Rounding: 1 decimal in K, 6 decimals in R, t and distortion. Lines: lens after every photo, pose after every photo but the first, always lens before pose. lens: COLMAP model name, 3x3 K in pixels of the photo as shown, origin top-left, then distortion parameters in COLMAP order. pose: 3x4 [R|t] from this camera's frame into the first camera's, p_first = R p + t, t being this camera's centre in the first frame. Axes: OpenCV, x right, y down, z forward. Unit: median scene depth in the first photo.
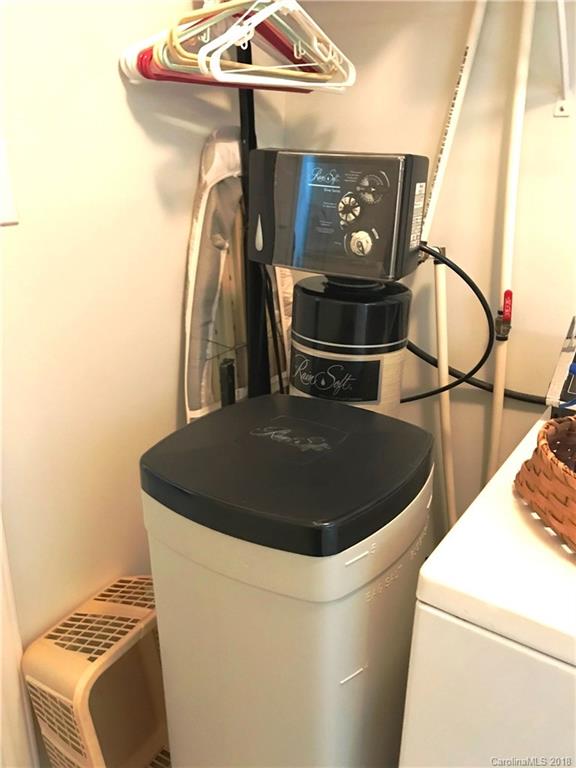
lens RADIAL K [[635.1, 0, 288.0], [0, 635.1, 384.0], [0, 0, 1]] dist [0.010172, -0.005552]
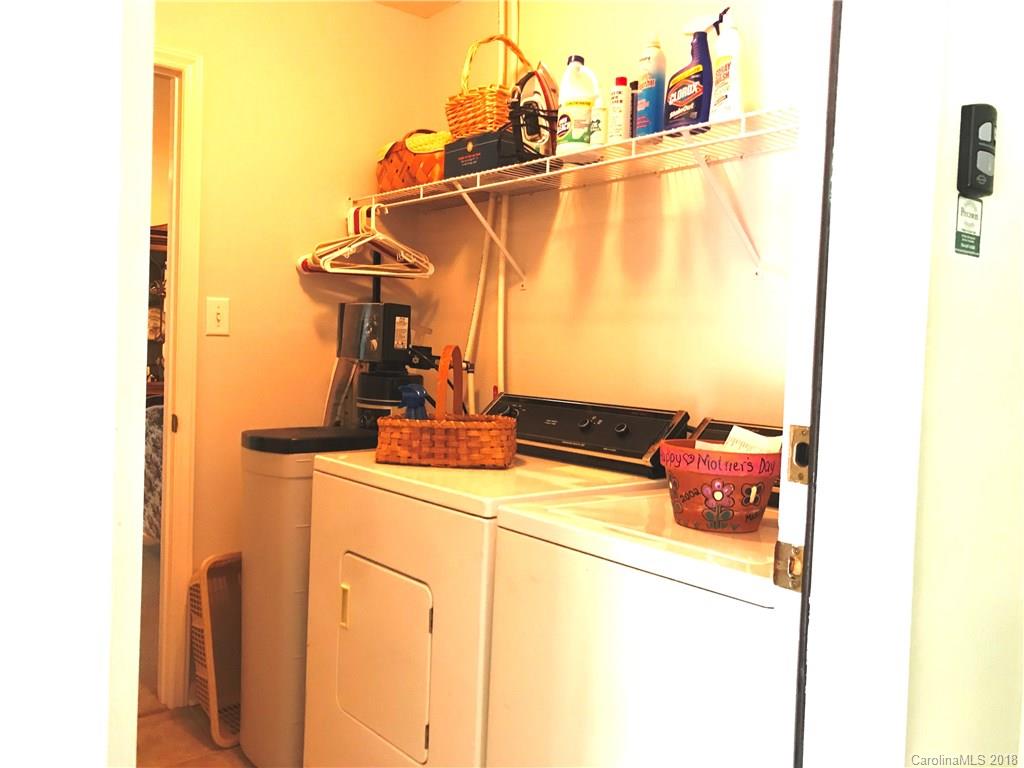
lens RADIAL K [[846.8, 0, 512.0], [0, 846.8, 384.0], [0, 0, 1]] dist [0.010172, -0.005552]
pose [[0.956930, 0.029959, -0.288770, 1.076783], [-0.120946, 0.945377, -0.302713, 0.532146], [0.263927, 0.324601, 0.908282, -1.035604]]
